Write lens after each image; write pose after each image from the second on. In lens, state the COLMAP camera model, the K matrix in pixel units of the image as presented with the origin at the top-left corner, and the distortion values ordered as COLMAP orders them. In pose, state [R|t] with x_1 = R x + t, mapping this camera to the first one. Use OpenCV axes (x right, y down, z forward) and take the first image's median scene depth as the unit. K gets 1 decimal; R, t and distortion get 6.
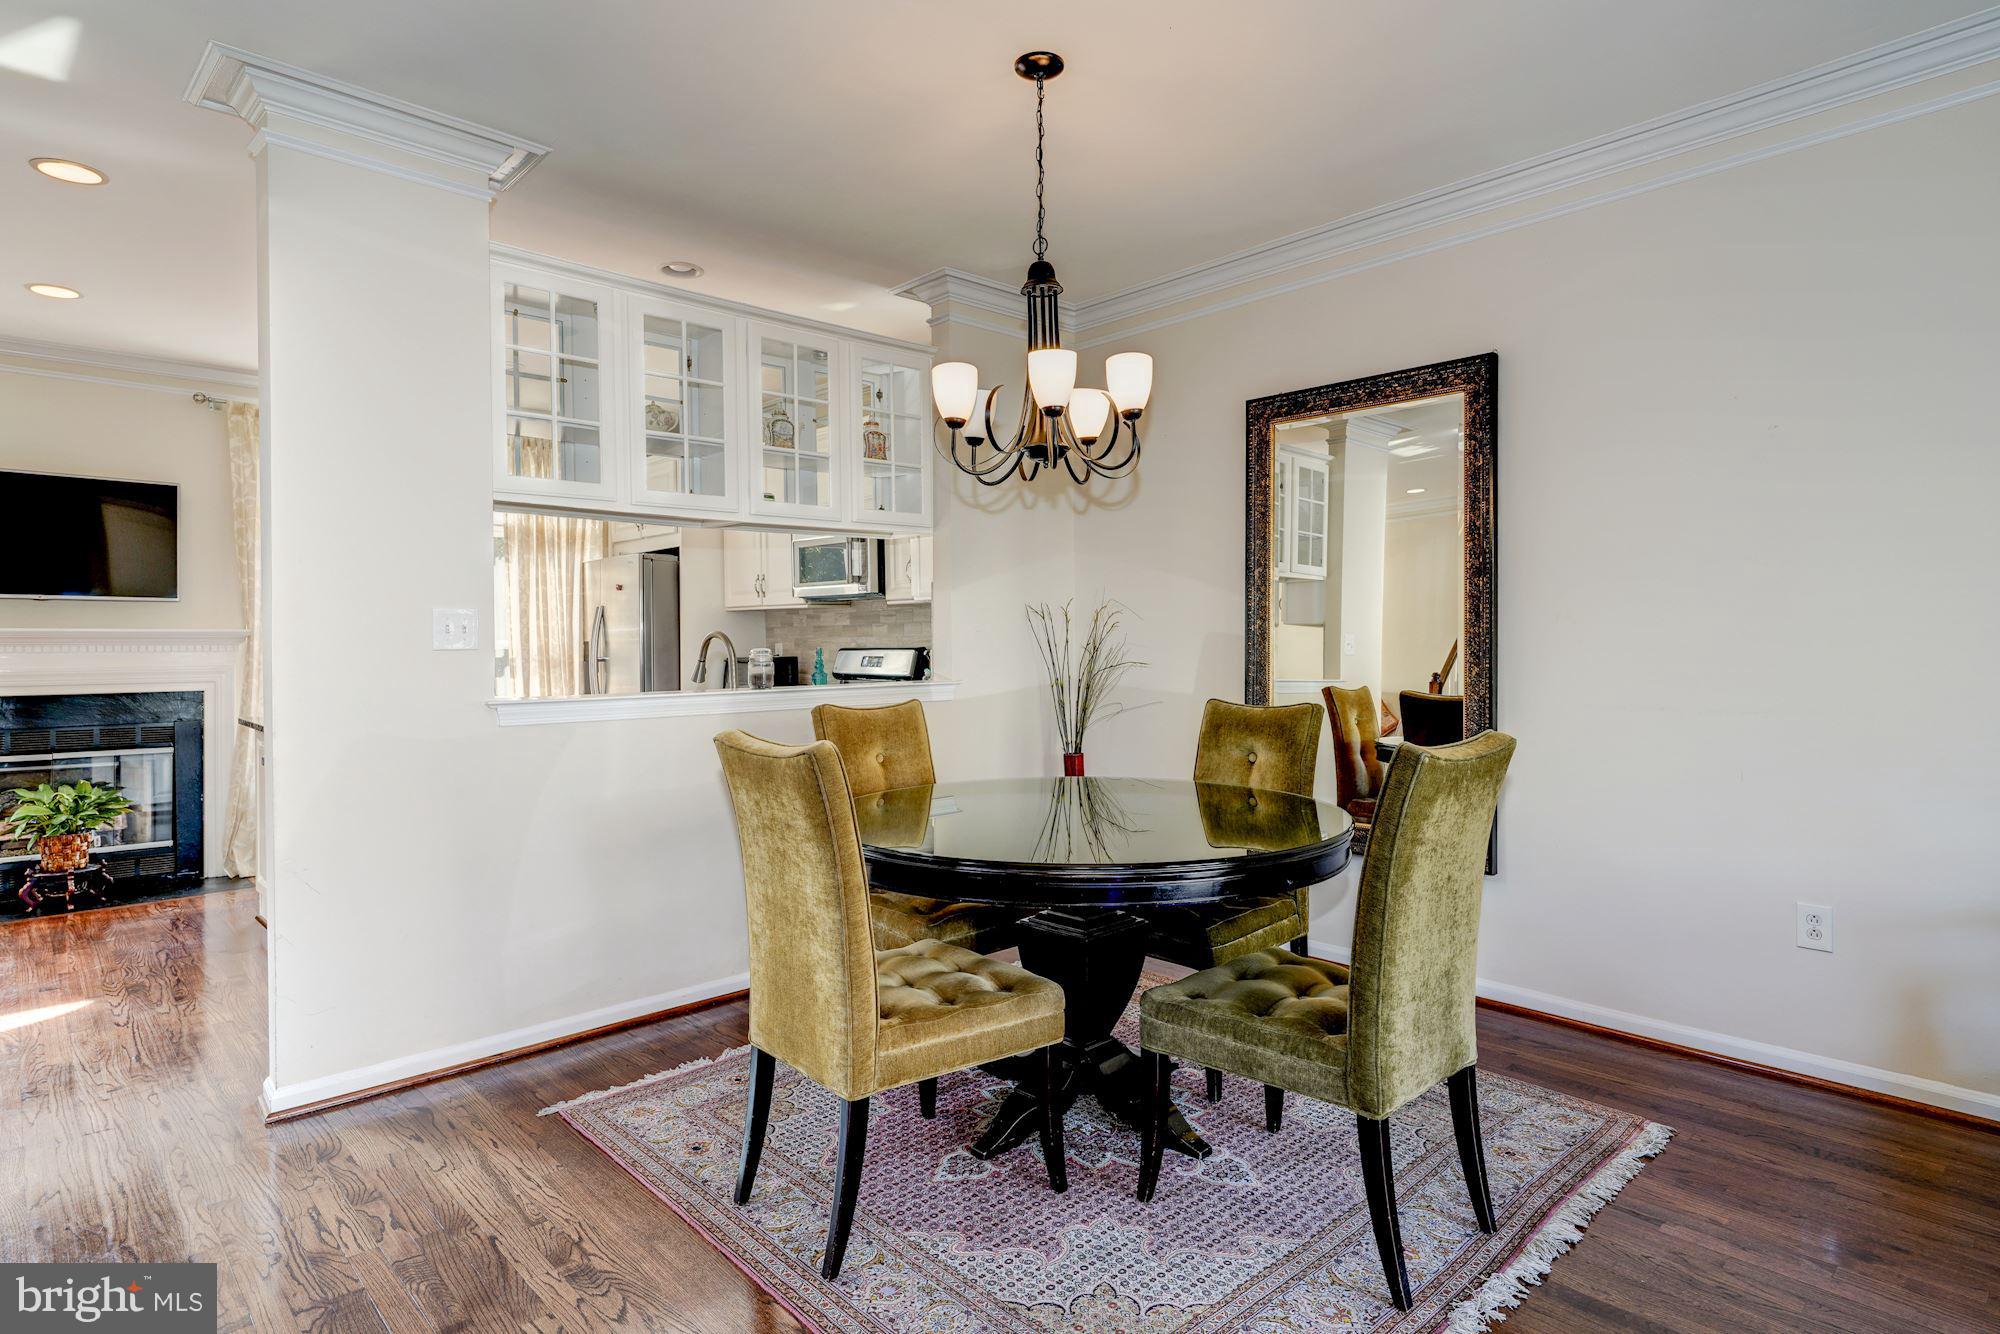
lens RADIAL K [[1082.8, 0, 1045.2], [0, 1082.8, 641.6], [0, 0, 1]] dist [0.001174, 0.003046]
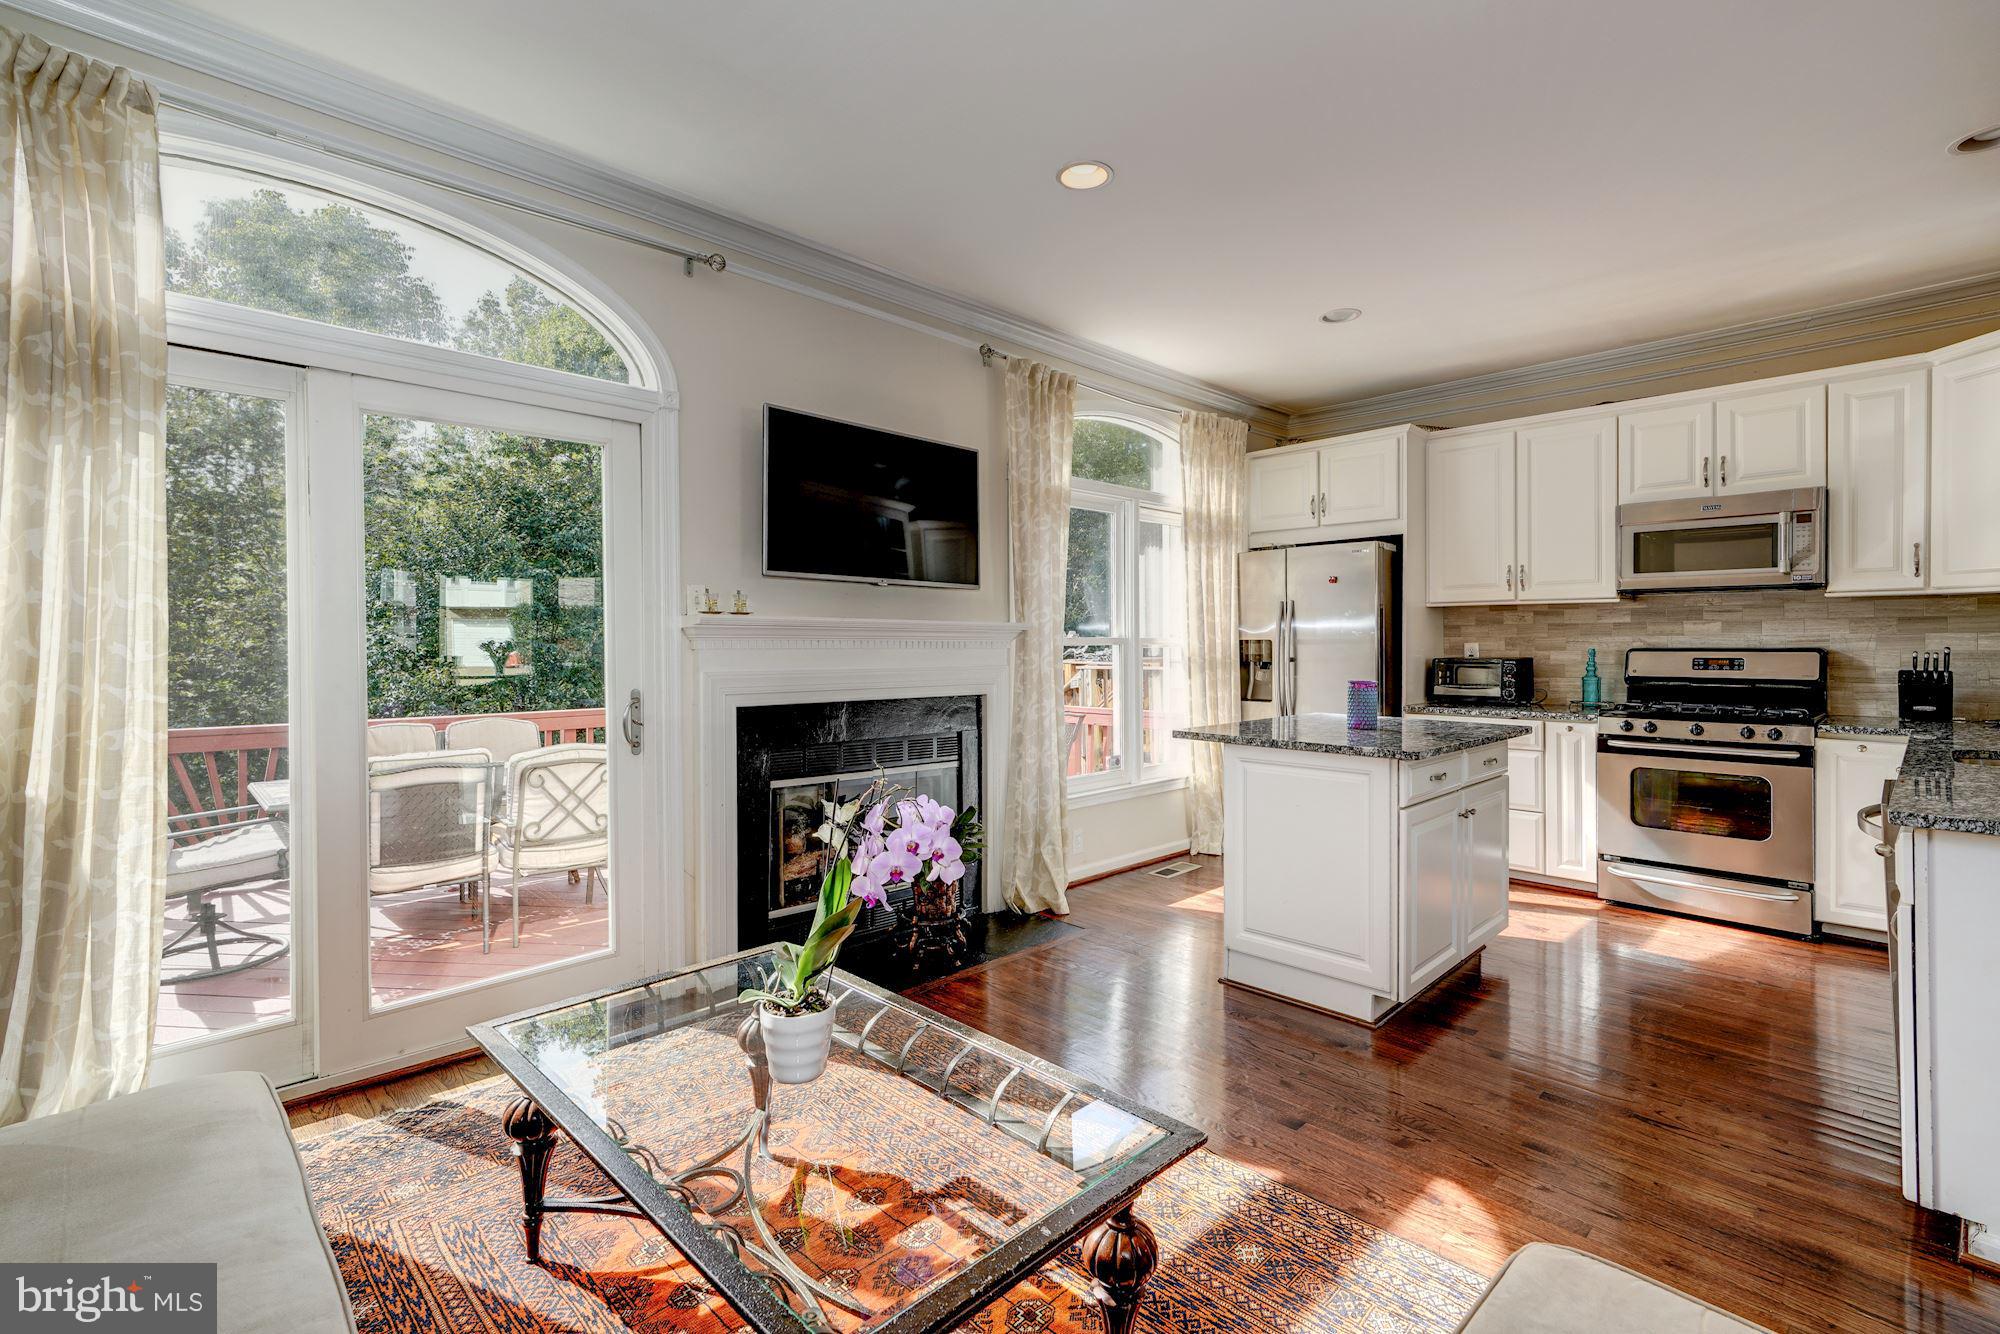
lens RADIAL K [[907.4, 0, 1011.2], [0, 907.4, 644.8], [0, 0, 1]] dist [0.008260, 0.001612]
pose [[0.999646, 0.005527, 0.026037, -1.011228], [-0.005467, 0.999982, -0.002370, 0.011072], [-0.026050, 0.002227, 0.999658, 0.374855]]
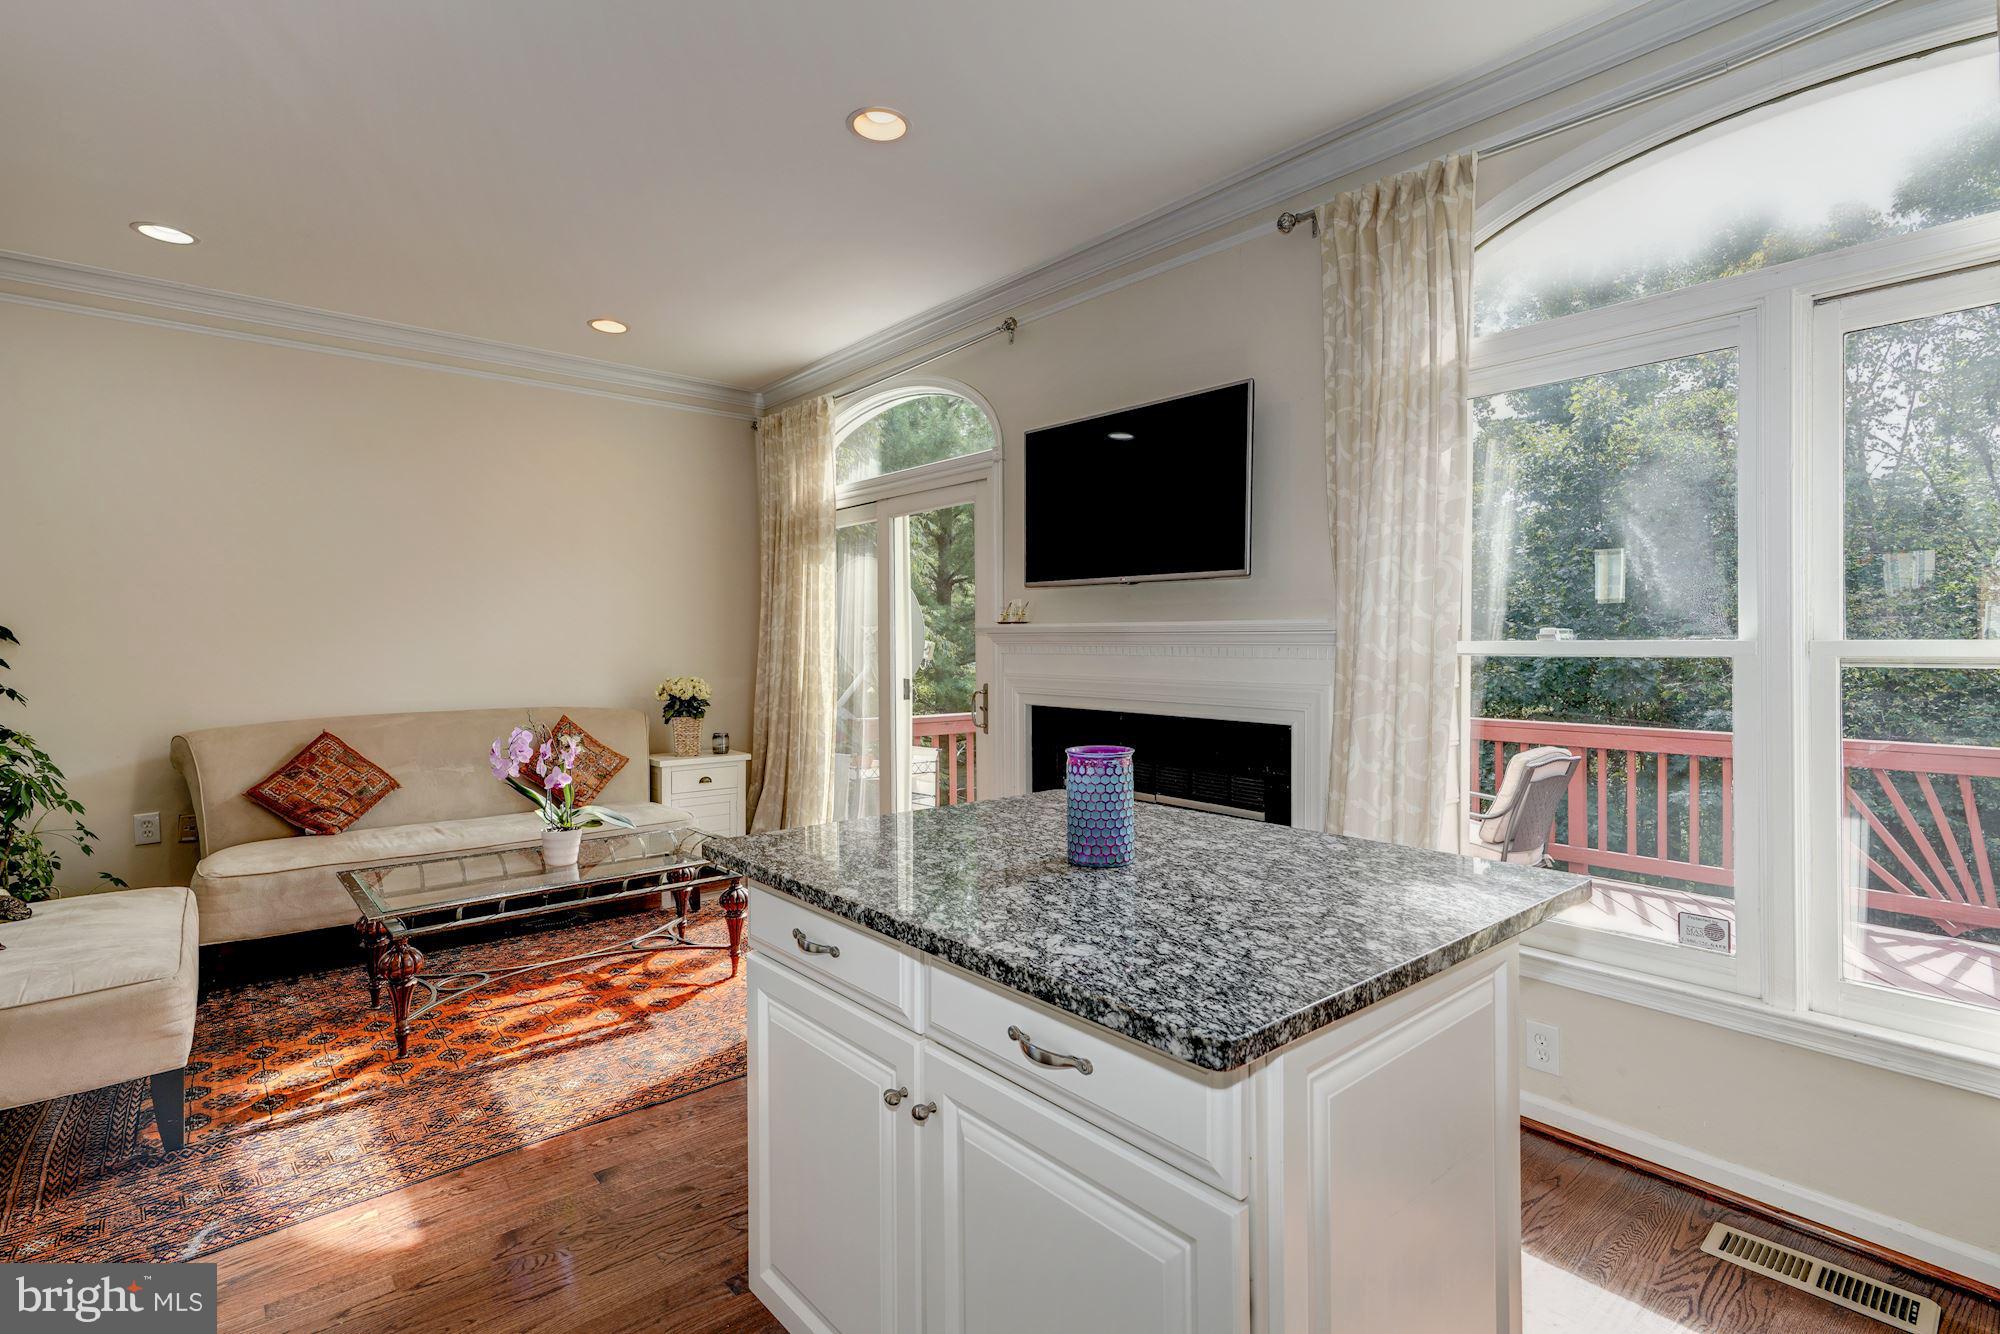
lens RADIAL K [[972.6, 0, 1001.2], [0, 972.6, 646.9], [0, 0, 1]] dist [0.003643, 0.001642]
pose [[-0.062265, 0.008793, -0.998021, -0.326730], [-0.005084, 0.999945, 0.009127, -0.000990], [0.998047, 0.005642, -0.062217, 1.143937]]
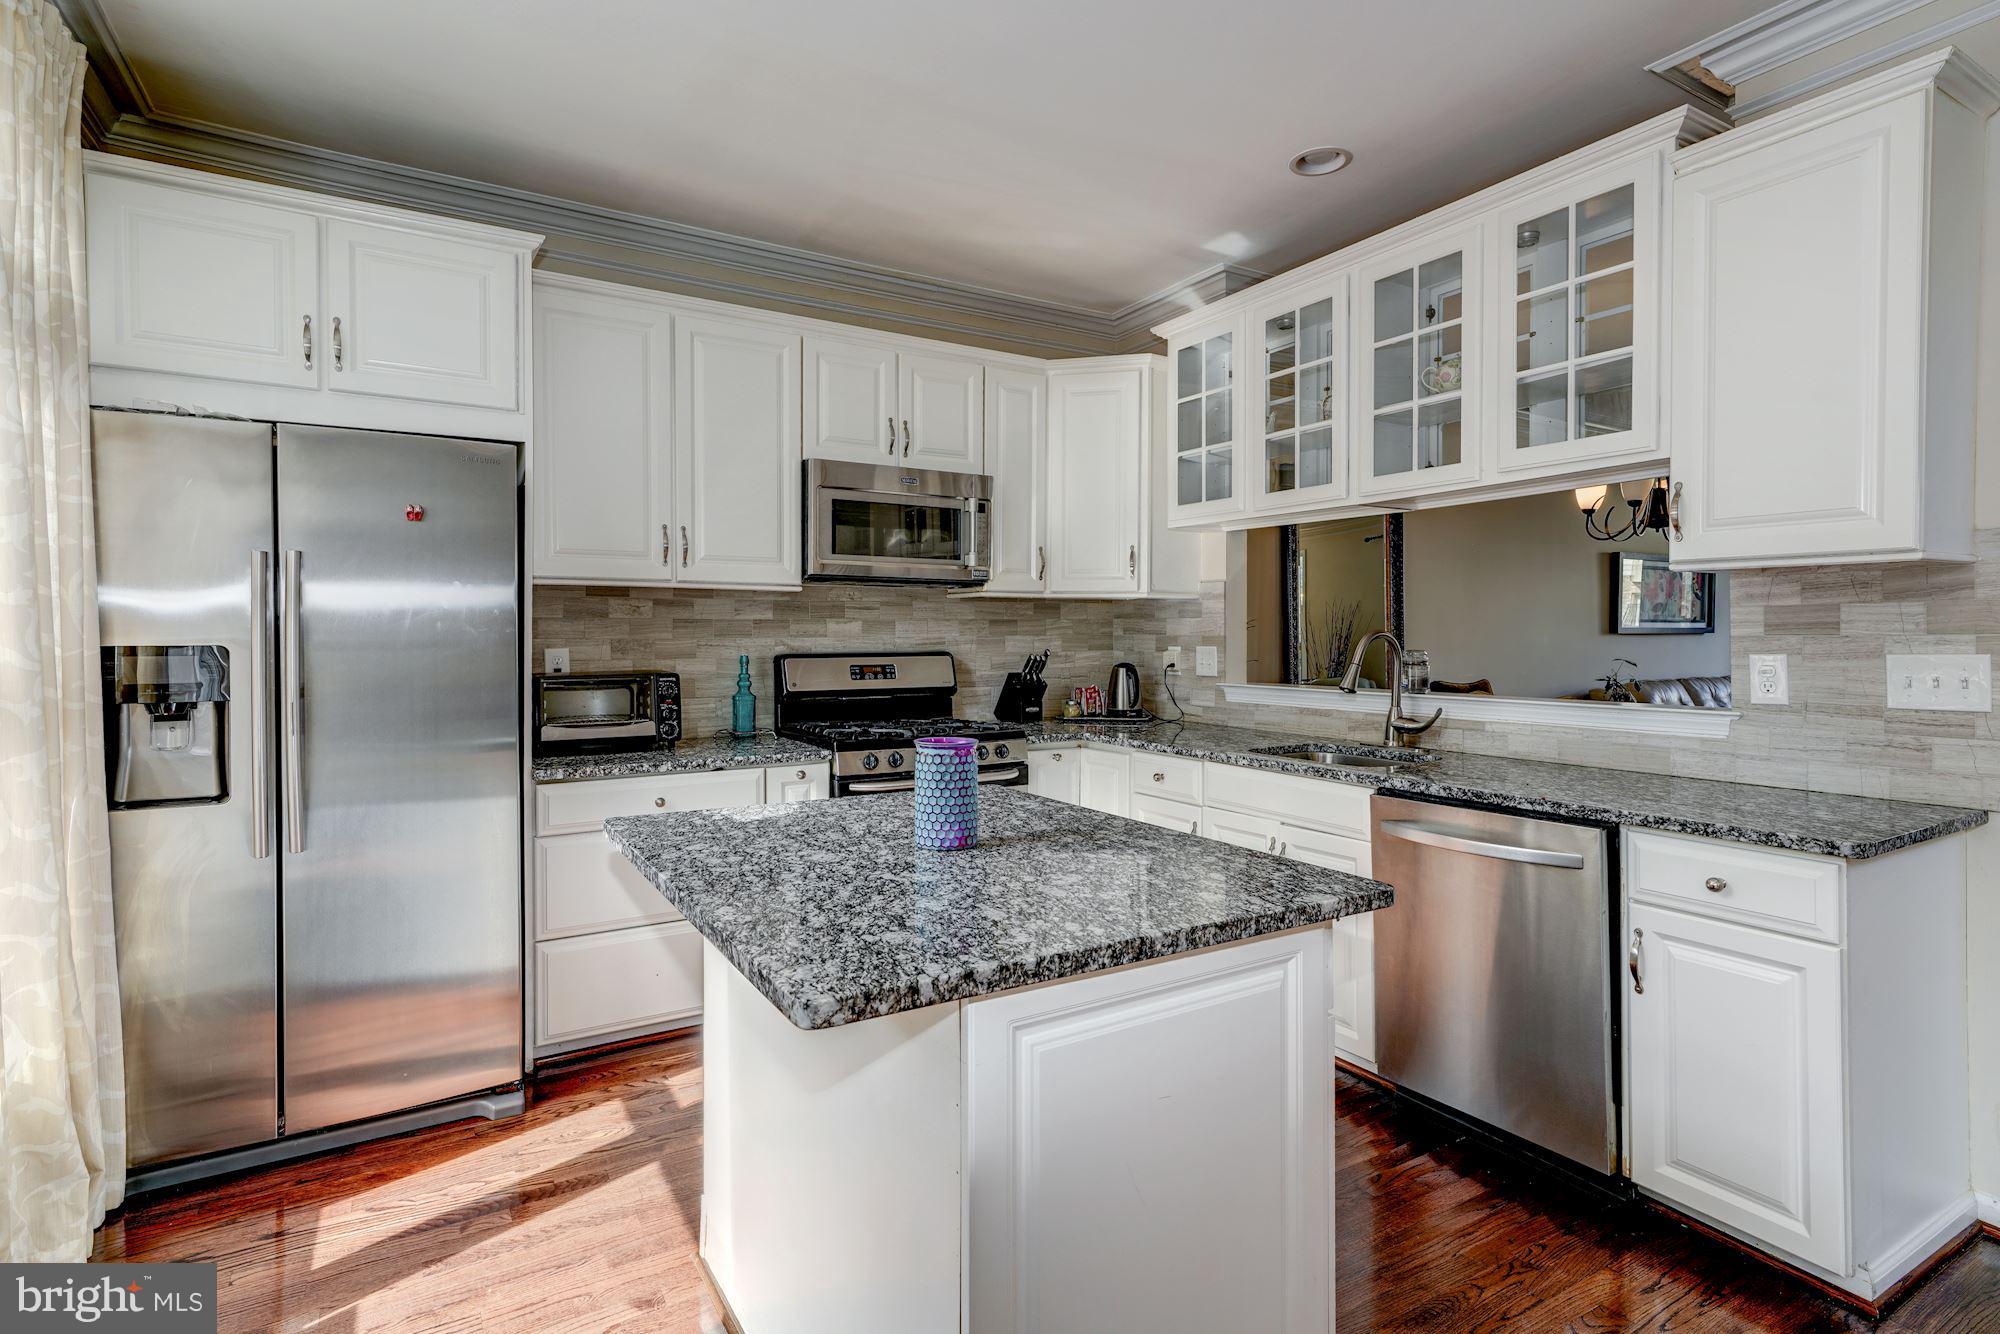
lens RADIAL K [[972.6, 0, 1002.5], [0, 972.6, 645.5], [0, 0, 1]] dist [0.003643, 0.001642]
pose [[0.206569, -0.001207, 0.978431, -1.049109], [0.005740, 0.999984, 0.000022, 0.002297], [-0.978415, 0.005611, 0.206572, 1.050495]]
